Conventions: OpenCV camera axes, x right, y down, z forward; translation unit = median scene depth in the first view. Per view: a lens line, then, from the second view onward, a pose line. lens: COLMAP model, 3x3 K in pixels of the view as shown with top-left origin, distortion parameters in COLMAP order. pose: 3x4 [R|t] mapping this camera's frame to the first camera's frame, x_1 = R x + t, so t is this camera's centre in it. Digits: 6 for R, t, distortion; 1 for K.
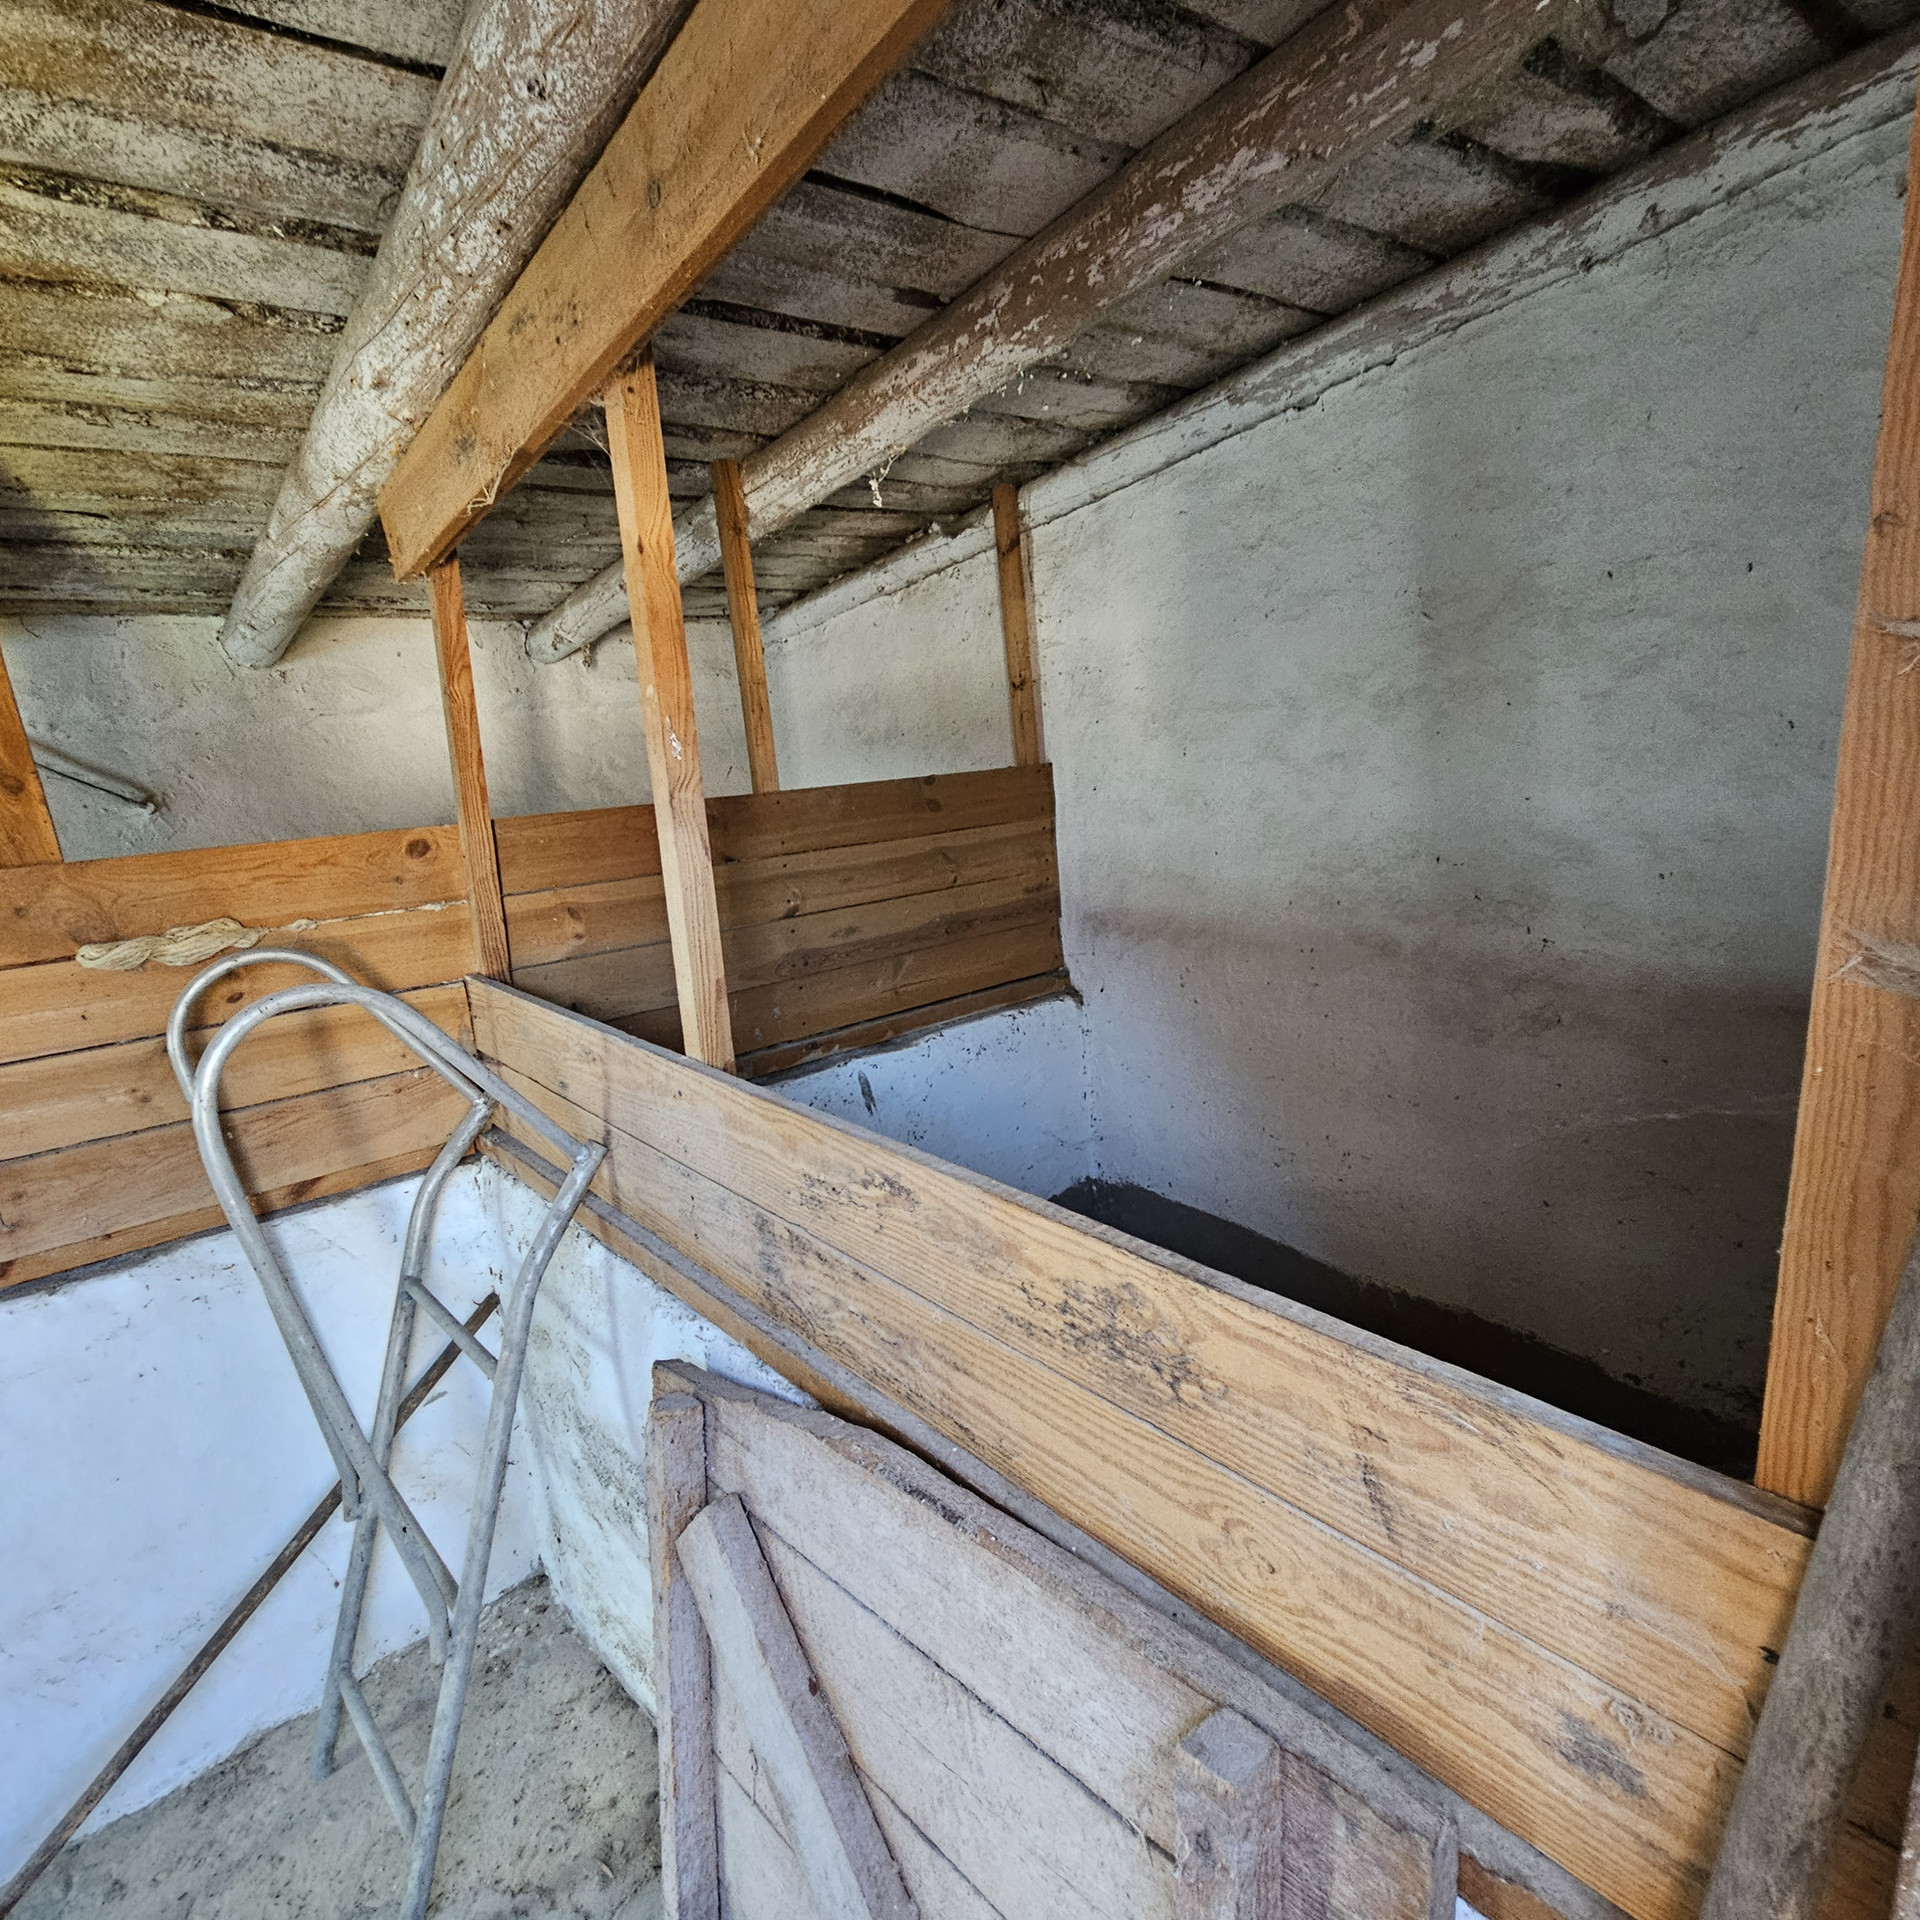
lens RADIAL K [[1048.8, 0, 977.6], [0, 1048.8, 961.9], [0, 0, 1]] dist [0.000431, -0.000067]
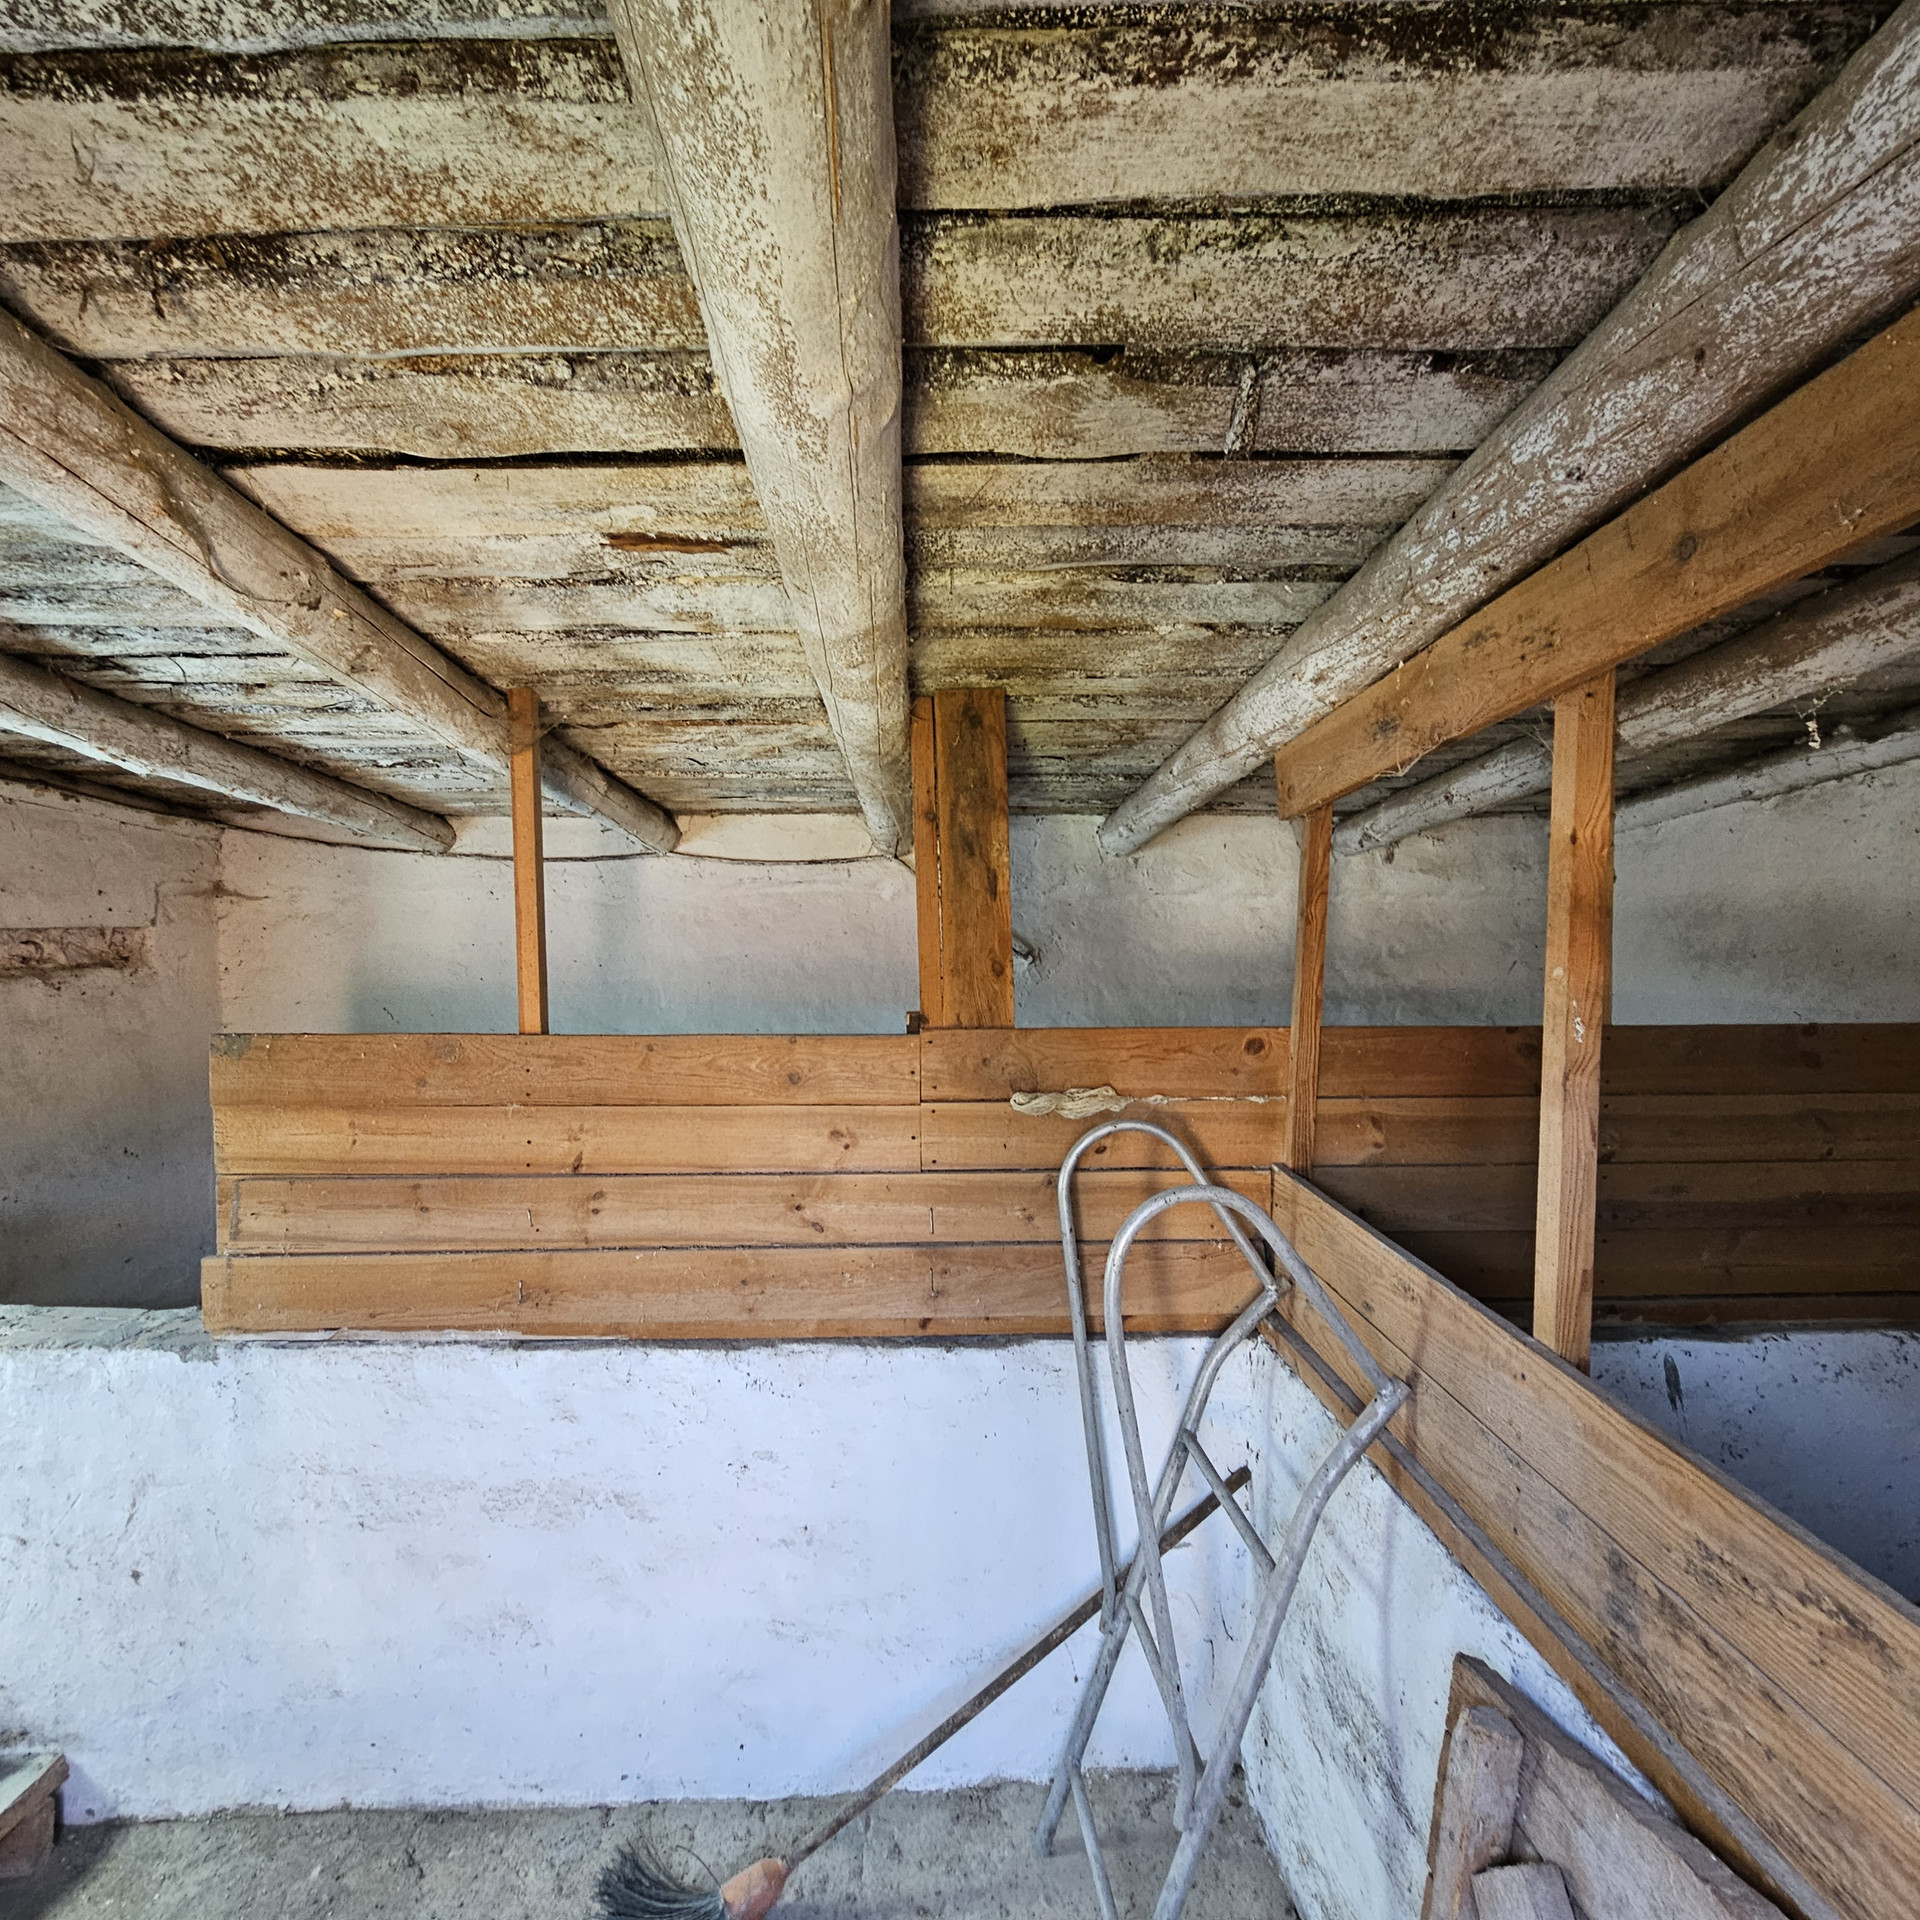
lens RADIAL K [[1048.8, 0, 972.2], [0, 1048.8, 955.9], [0, 0, 1]] dist [0.000431, -0.000067]
pose [[0.791221, 0.101571, -0.603036, -0.110974], [-0.181066, 0.980805, -0.072369, -0.071937], [0.584110, 0.166449, 0.794425, -0.097414]]
